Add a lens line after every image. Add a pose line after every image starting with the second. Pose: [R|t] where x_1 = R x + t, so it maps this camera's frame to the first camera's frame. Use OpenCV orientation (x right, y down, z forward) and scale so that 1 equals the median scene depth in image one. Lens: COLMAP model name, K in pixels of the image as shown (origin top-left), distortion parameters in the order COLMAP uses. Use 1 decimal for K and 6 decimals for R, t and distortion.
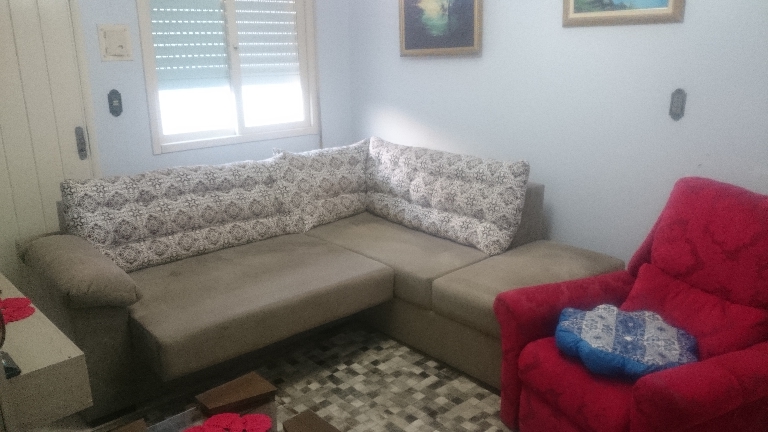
lens RADIAL K [[598.4, 0, 387.9], [0, 598.4, 217.2], [0, 0, 1]] dist [0.154142, -0.301152]
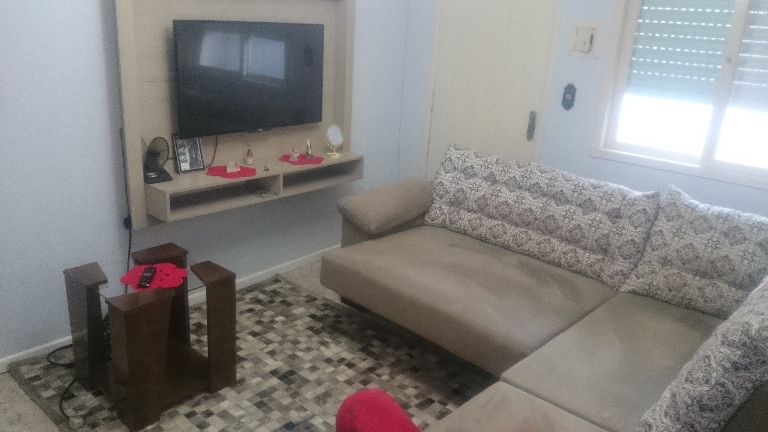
lens RADIAL K [[598.4, 0, 387.9], [0, 598.4, 217.2], [0, 0, 1]] dist [0.154142, -0.301152]
pose [[0.104487, 0.336485, -0.935874, 0.565498], [-0.331798, 0.898904, 0.286149, -0.197545], [0.937546, 0.280622, 0.205569, 0.554927]]
